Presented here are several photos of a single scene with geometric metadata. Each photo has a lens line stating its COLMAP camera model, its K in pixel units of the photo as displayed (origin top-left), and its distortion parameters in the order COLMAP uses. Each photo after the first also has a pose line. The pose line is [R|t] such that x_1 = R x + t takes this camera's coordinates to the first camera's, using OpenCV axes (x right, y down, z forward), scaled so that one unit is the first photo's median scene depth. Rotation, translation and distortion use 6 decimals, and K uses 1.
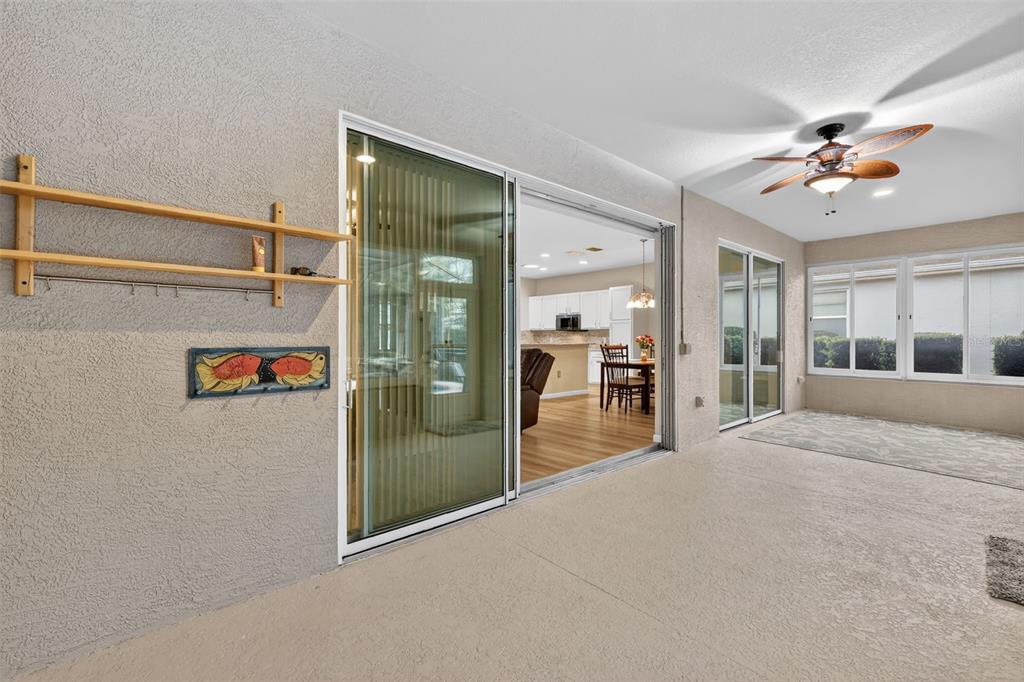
lens RADIAL K [[447.3, 0, 515.0], [0, 447.3, 336.9], [0, 0, 1]] dist [0.000198, 0.000103]
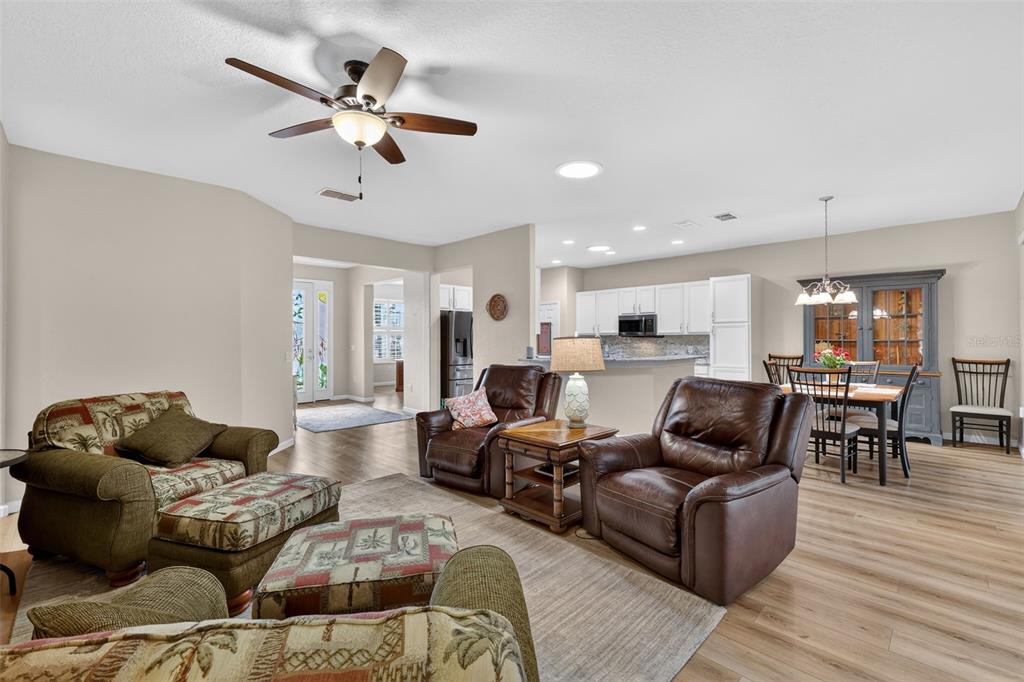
lens RADIAL K [[447.3, 0, 515.0], [0, 447.3, 336.9], [0, 0, 1]] dist [0.000198, 0.000103]
pose [[0.998798, 0.002993, 0.048934, -0.126923], [-0.002816, 0.999989, -0.003678, -0.009854], [-0.048945, 0.003535, 0.998795, 0.261891]]
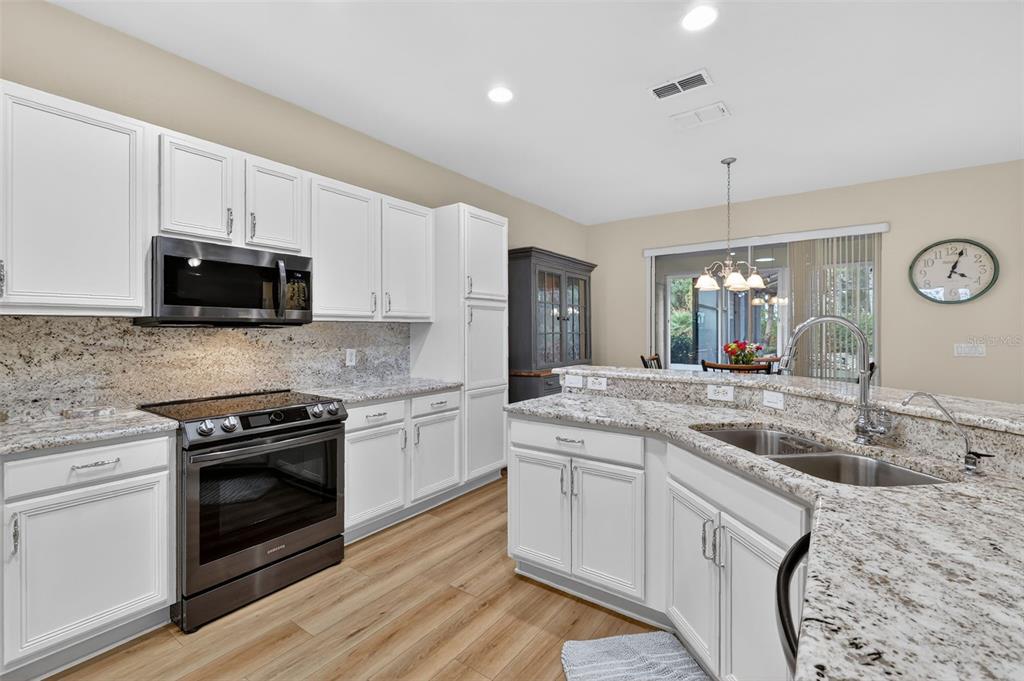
lens RADIAL K [[447.3, 0, 515.0], [0, 447.3, 336.4], [0, 0, 1]] dist [0.000198, 0.000103]
pose [[-0.202436, -0.016154, 0.979162, -0.115130], [0.002665, 0.999851, 0.017046, -0.011346], [-0.979292, 0.006060, -0.202363, 0.943718]]
